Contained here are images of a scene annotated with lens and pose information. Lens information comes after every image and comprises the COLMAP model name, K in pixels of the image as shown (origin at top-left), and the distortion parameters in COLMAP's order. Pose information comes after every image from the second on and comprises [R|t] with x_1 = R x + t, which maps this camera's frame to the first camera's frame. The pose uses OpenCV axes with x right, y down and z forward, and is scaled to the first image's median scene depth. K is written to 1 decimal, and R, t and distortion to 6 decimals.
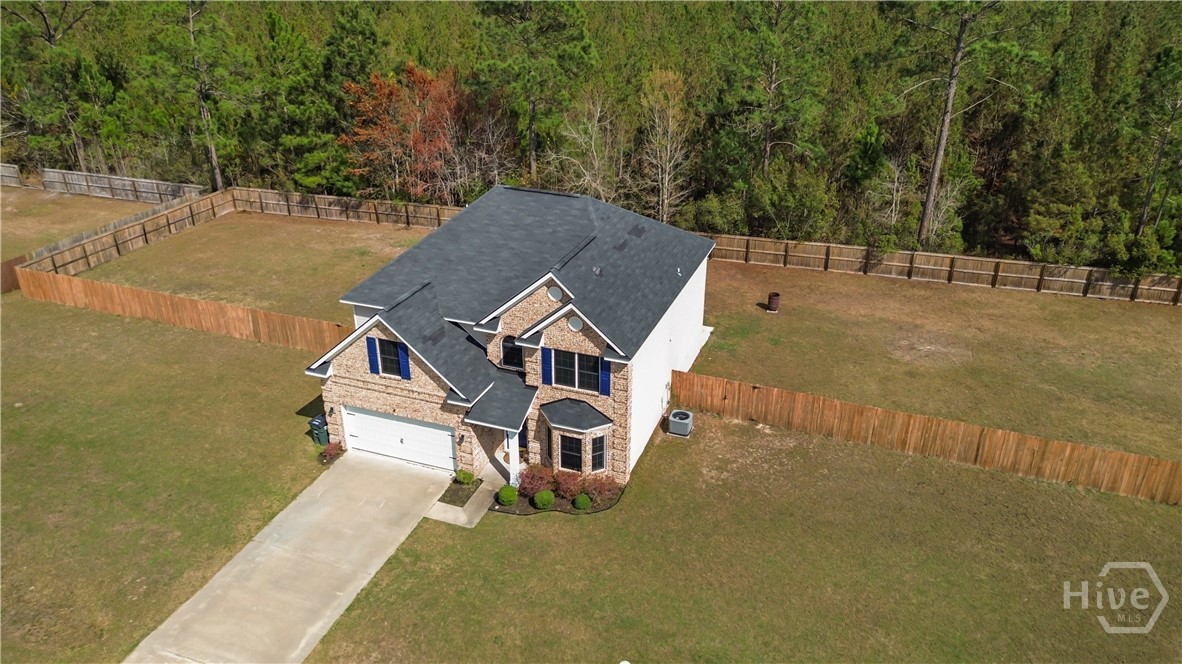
lens RADIAL K [[869.0, 0, 596.8], [0, 869.0, 339.7], [0, 0, 1]] dist [0.083970, -0.113779]
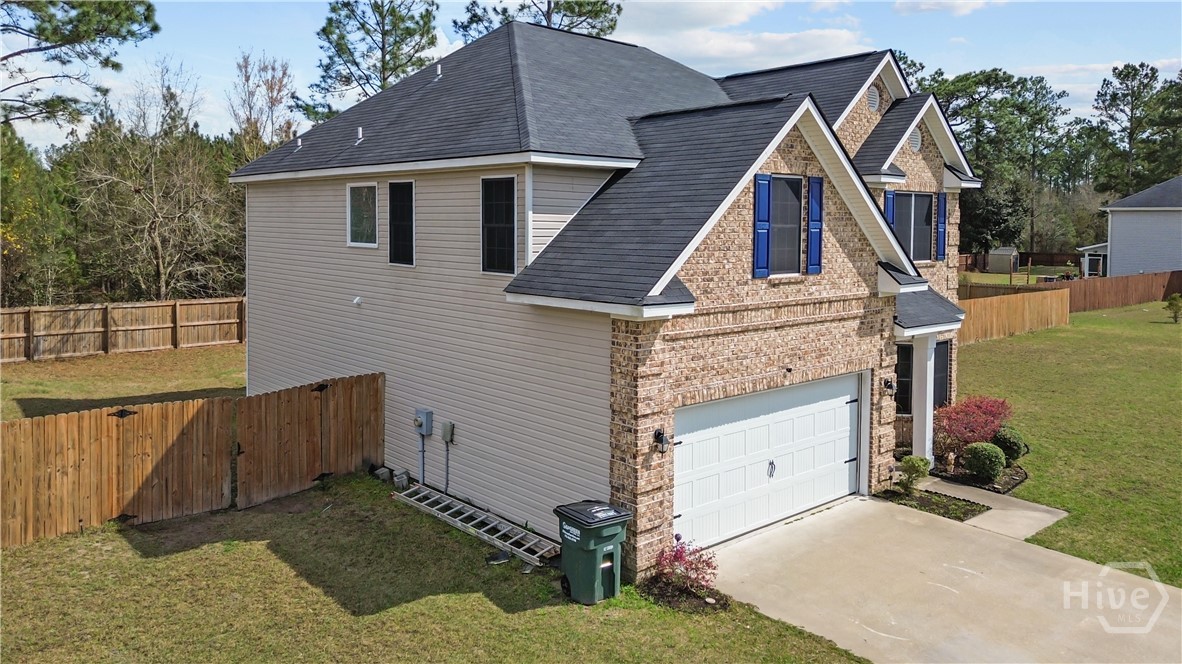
lens RADIAL K [[863.4, 0, 592.8], [0, 863.4, 239.3], [0, 0, 1]] dist [0.115539, -0.160402]
pose [[0.460006, -0.018243, 0.887728, -0.645062], [0.384809, 0.905115, -0.180801, 0.065461], [-0.800198, 0.424775, 0.423379, 0.898227]]
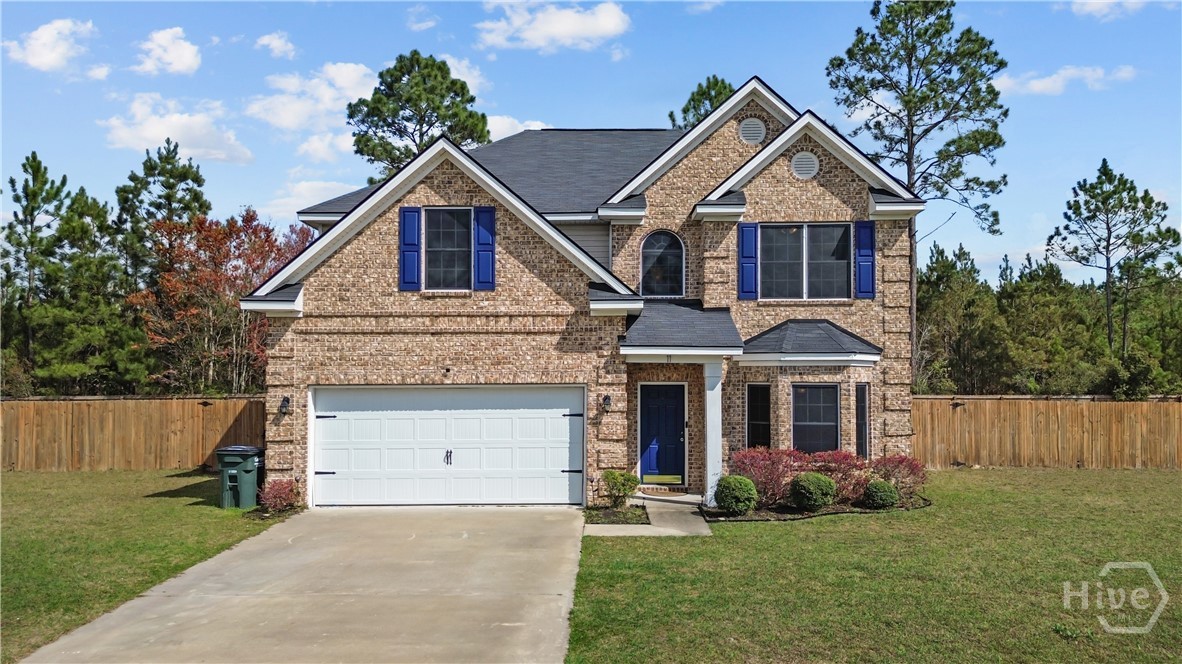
lens RADIAL K [[869.0, 0, 596.8], [0, 869.0, 339.7], [0, 0, 1]] dist [0.083970, -0.113779]
pose [[0.941262, 0.012148, 0.337460, -0.323028], [0.151687, 0.877639, -0.454687, 0.300744], [-0.301692, 0.479168, 0.824245, 0.591951]]
